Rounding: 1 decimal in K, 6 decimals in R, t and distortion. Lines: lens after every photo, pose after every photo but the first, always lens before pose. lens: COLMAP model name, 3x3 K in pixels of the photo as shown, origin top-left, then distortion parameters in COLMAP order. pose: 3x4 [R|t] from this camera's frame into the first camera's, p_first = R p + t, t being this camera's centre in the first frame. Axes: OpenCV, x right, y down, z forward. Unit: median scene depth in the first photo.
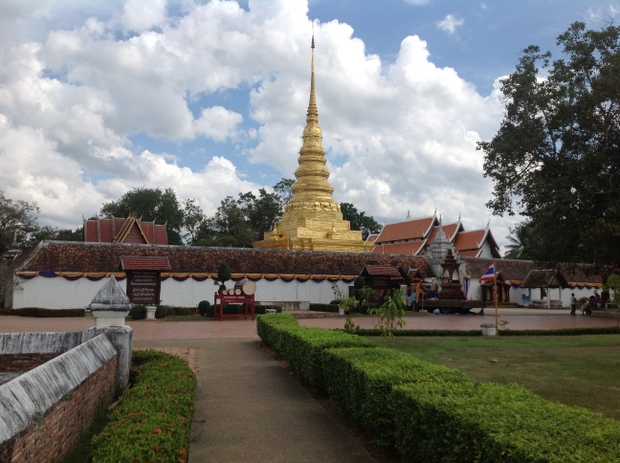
lens RADIAL K [[600.4, 0, 310.0], [0, 600.4, 231.5], [0, 0, 1]] dist [0.181880, -0.378131]
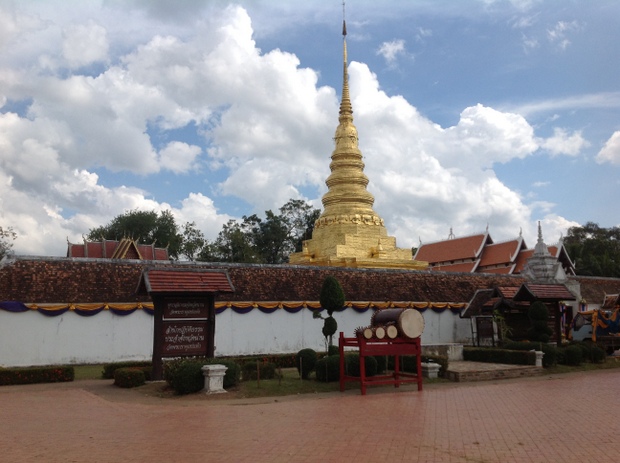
lens RADIAL K [[592.0, 0, 319.2], [0, 592.0, 232.9], [0, 0, 1]] dist [0.174162, -0.368469]
pose [[0.998972, -0.015292, 0.042680, -0.071246], [0.017472, 0.998536, -0.051182, 0.015879], [-0.041834, 0.051875, 0.997777, 0.186441]]
